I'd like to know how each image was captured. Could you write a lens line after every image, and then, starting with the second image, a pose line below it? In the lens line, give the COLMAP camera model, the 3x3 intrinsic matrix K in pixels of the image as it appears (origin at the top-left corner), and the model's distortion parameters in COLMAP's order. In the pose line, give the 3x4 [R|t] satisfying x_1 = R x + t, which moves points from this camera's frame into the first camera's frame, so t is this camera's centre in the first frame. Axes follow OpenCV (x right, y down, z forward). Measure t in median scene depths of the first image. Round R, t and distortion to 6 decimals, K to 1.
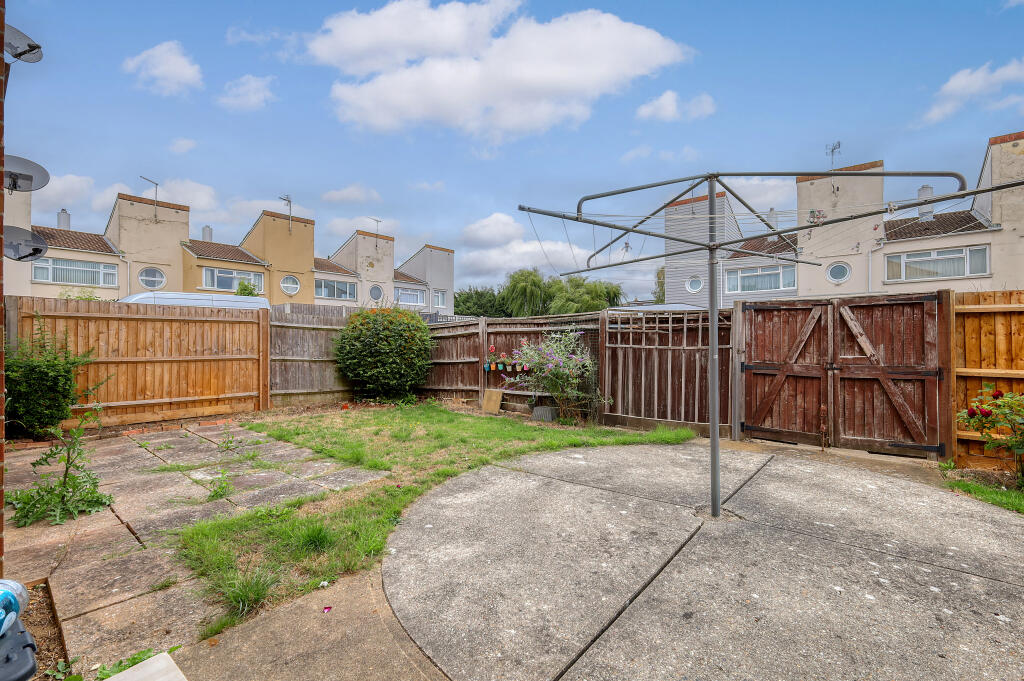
lens RADIAL K [[444.9, 0, 516.5], [0, 444.9, 339.4], [0, 0, 1]] dist [0.003686, 0.000094]
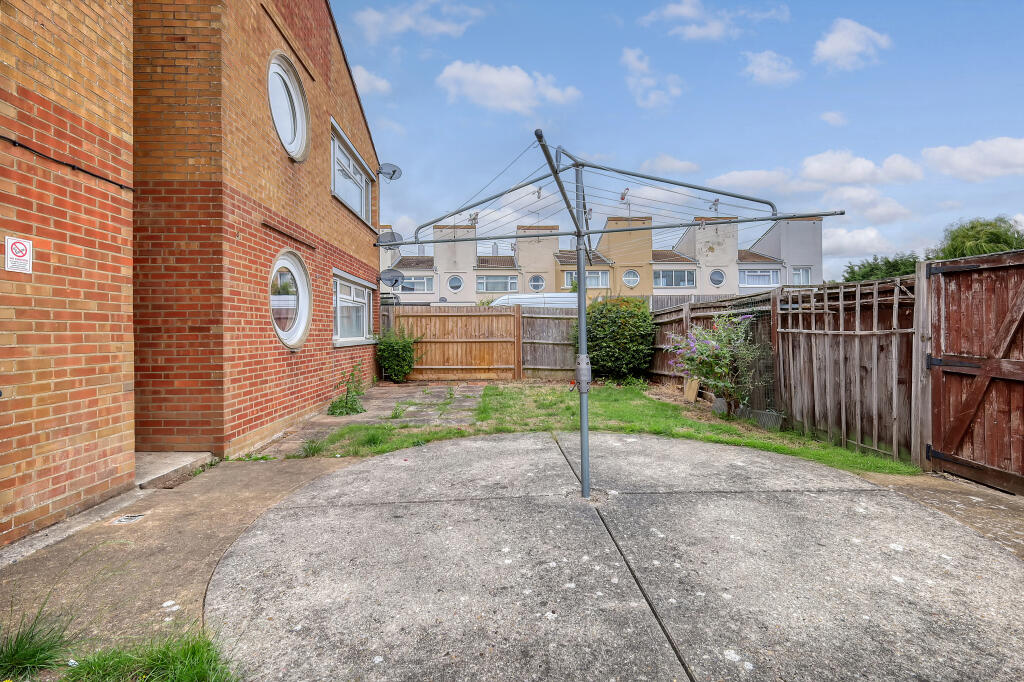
lens RADIAL K [[438.4, 0, 508.8], [0, 438.4, 331.8], [0, 0, 1]] dist [0.001827, -0.000006]
pose [[0.680354, -0.003102, -0.732877, 0.505581], [0.012752, 0.999890, 0.007606, 0.004375], [0.732773, -0.014521, 0.680318, 0.092605]]
